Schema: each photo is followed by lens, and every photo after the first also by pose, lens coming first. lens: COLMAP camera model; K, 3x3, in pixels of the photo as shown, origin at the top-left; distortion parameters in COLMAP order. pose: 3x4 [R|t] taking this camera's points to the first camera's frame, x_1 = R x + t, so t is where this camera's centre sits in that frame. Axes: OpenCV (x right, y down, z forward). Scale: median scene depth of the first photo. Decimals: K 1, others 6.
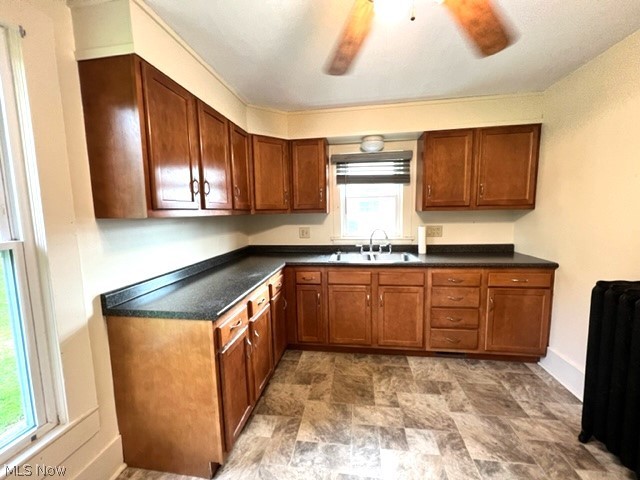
lens RADIAL K [[259.5, 0, 318.3], [0, 259.5, 239.9], [0, 0, 1]] dist [-0.003432, -0.000129]
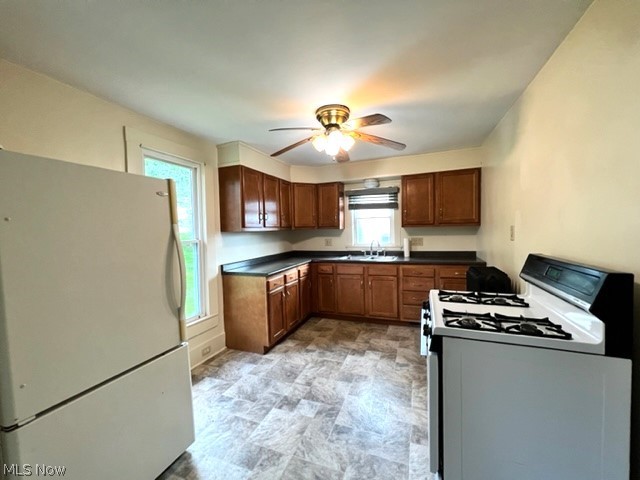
lens RADIAL K [[259.5, 0, 318.3], [0, 259.5, 239.9], [0, 0, 1]] dist [-0.003432, -0.000129]
pose [[0.975611, 0.006232, -0.219417, 0.277915], [-0.019420, 0.998128, -0.058002, 0.059206], [0.218645, 0.060849, 0.973905, -0.587891]]
